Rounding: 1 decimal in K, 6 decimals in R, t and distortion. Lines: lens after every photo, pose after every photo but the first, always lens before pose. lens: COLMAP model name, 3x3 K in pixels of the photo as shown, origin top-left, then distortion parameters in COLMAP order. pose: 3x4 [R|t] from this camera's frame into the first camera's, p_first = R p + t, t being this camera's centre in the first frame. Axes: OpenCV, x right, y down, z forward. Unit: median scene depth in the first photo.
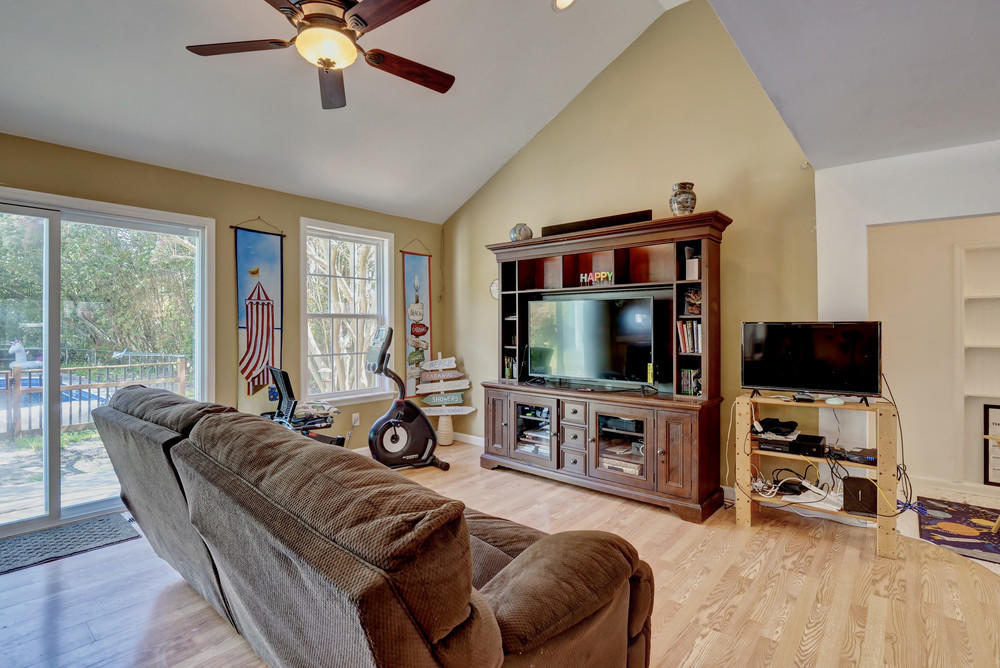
lens RADIAL K [[488.7, 0, 497.9], [0, 488.7, 328.2], [0, 0, 1]] dist [-0.014657, -0.000158]
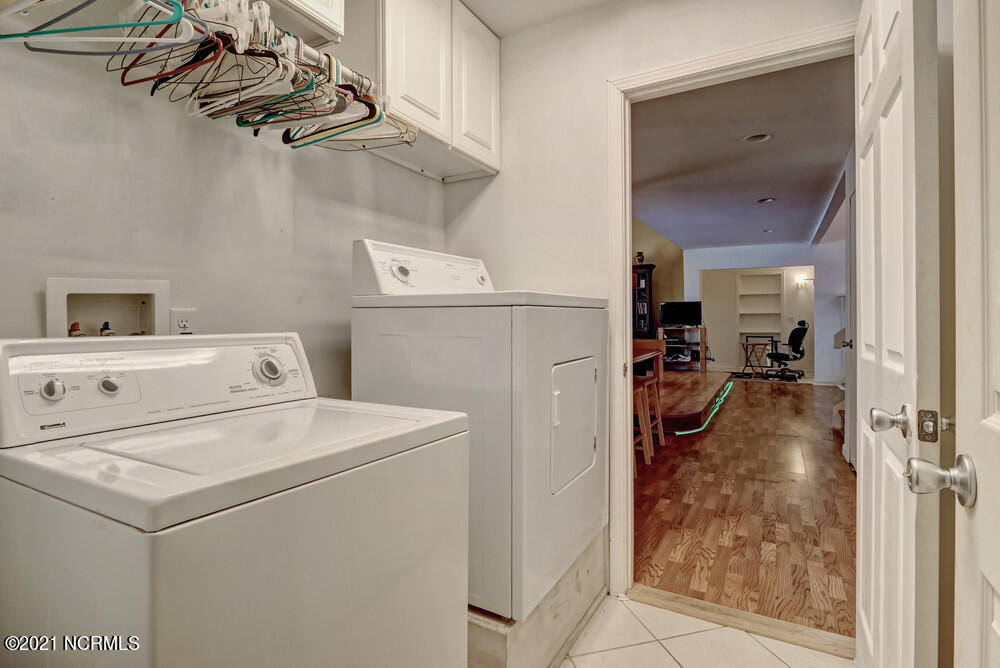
lens RADIAL K [[488.7, 0, 499.4], [0, 488.7, 325.7], [0, 0, 1]] dist [-0.014657, -0.000158]
pose [[0.984550, -0.005309, 0.175025, -0.893289], [0.004796, 0.999983, 0.003351, 0.104607], [-0.175039, -0.002460, 0.984558, -1.594380]]
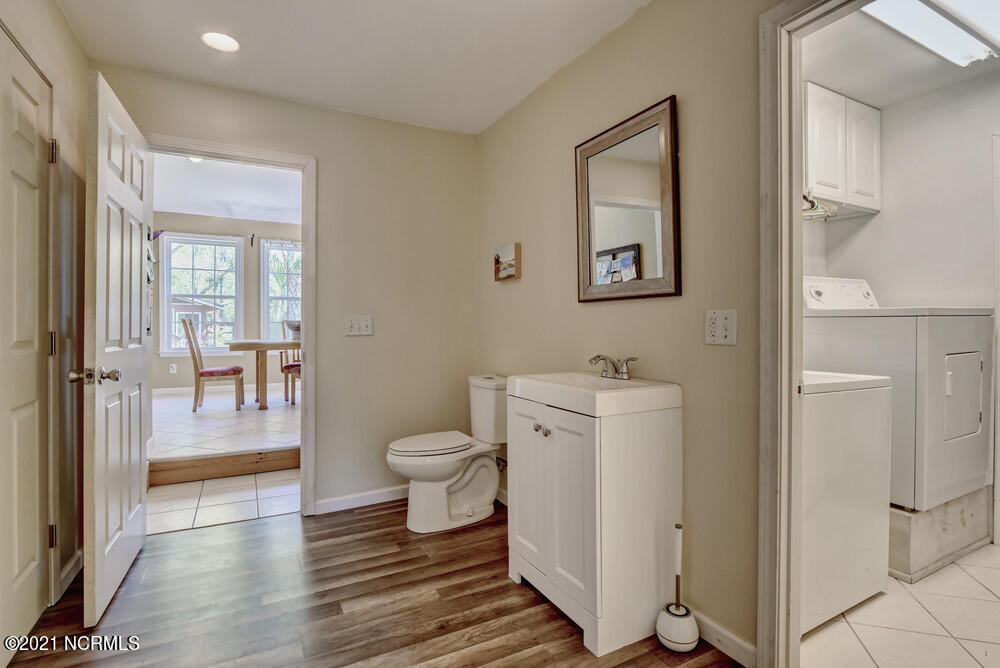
lens RADIAL K [[488.7, 0, 494.5], [0, 488.7, 327.4], [0, 0, 1]] dist [-0.014657, -0.000158]
pose [[0.924014, -0.000262, -0.382357, -1.897469], [-0.000258, 0.999999, -0.001309, 0.113093], [0.382357, 0.001308, 0.924014, -3.762716]]
